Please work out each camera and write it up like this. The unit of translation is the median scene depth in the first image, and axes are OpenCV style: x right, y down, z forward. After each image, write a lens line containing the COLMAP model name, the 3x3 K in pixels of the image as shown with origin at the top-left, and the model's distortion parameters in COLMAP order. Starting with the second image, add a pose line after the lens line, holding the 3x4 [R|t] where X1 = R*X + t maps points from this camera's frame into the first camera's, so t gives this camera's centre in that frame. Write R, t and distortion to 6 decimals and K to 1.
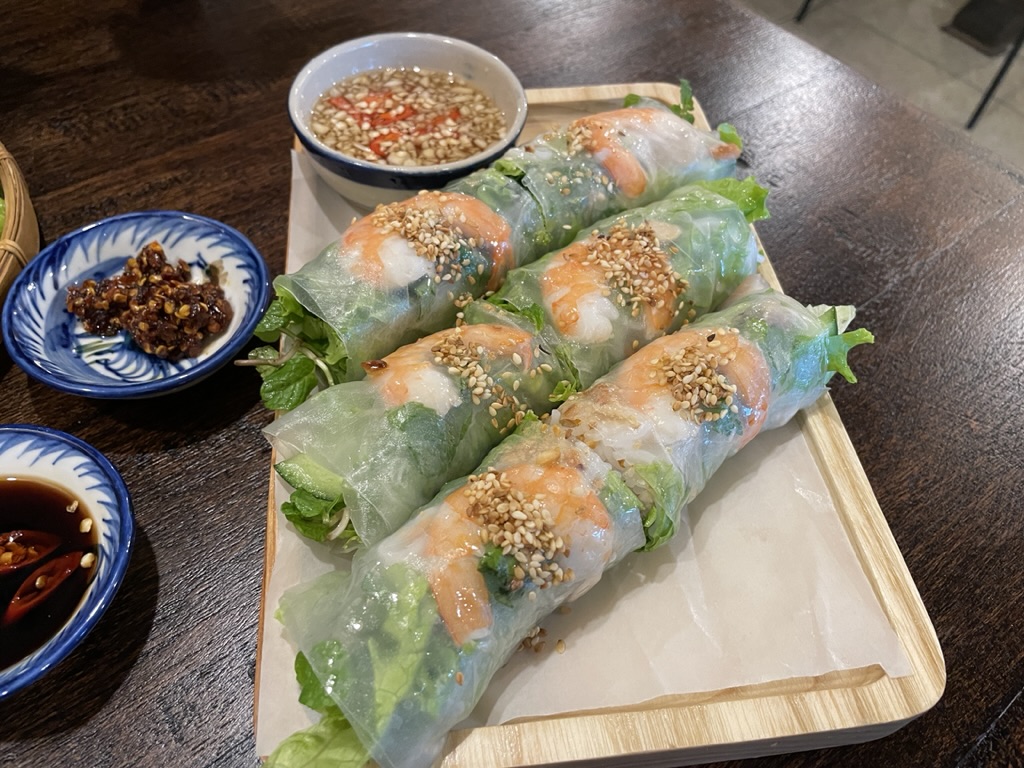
lens RADIAL K [[799.7, 0, 495.1], [0, 799.7, 384.8], [0, 0, 1]] dist [0.005386, 0.001568]
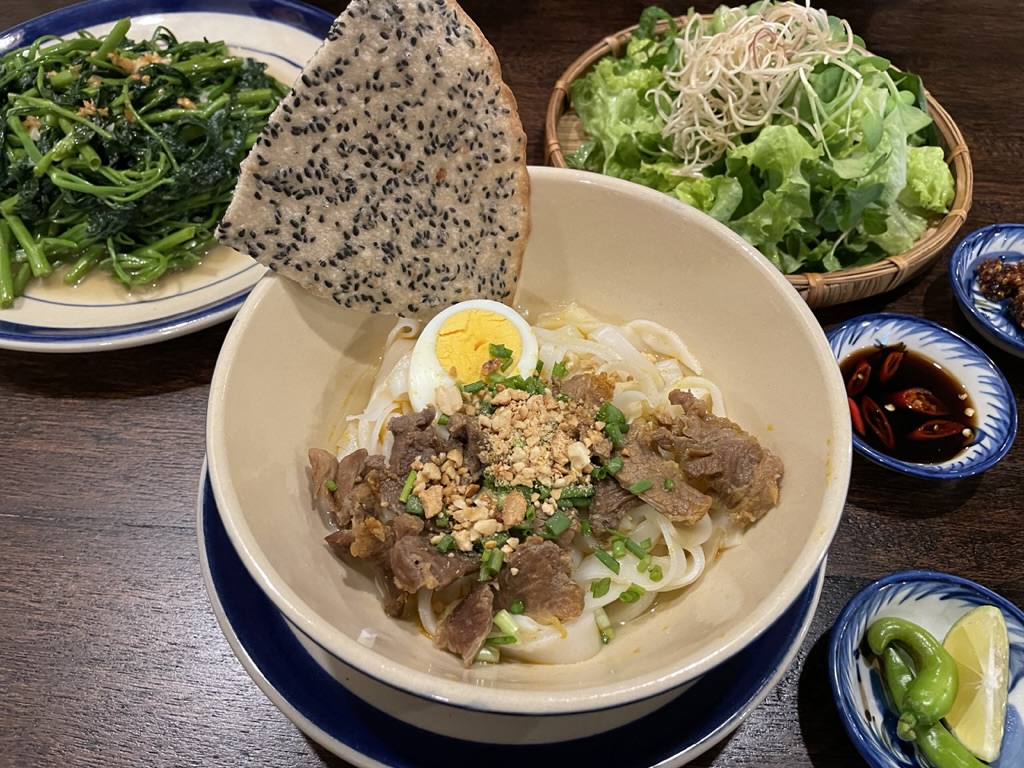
lens RADIAL K [[782.1, 0, 485.3], [0, 782.1, 356.1], [0, 0, 1]] dist [0.049173, -0.086383]
pose [[0.727762, 0.513599, -0.454509, -0.461014], [-0.507836, 0.848960, 0.146182, 0.278167], [0.460939, 0.124430, 0.878665, -0.634166]]
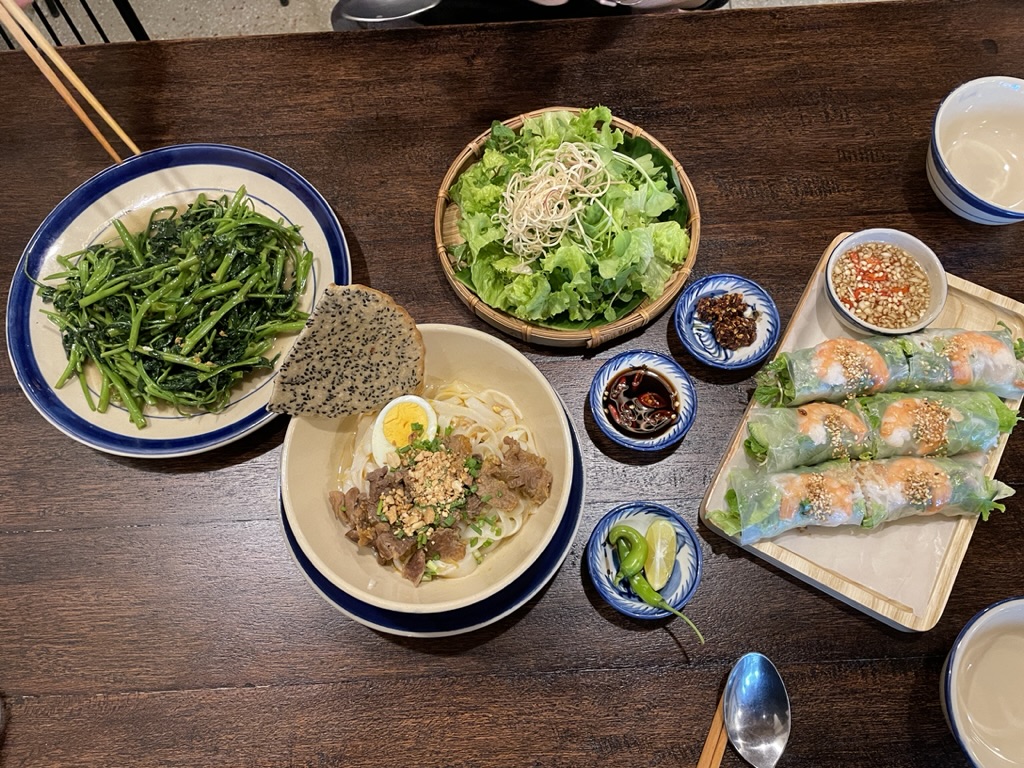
lens RADIAL K [[782.1, 0, 485.3], [0, 782.1, 356.1], [0, 0, 1]] dist [0.049173, -0.086383]
pose [[0.802593, 0.519465, -0.293258, -0.272525], [-0.407276, 0.836376, 0.366881, -0.587529], [0.435856, -0.175020, 0.882835, -1.424235]]
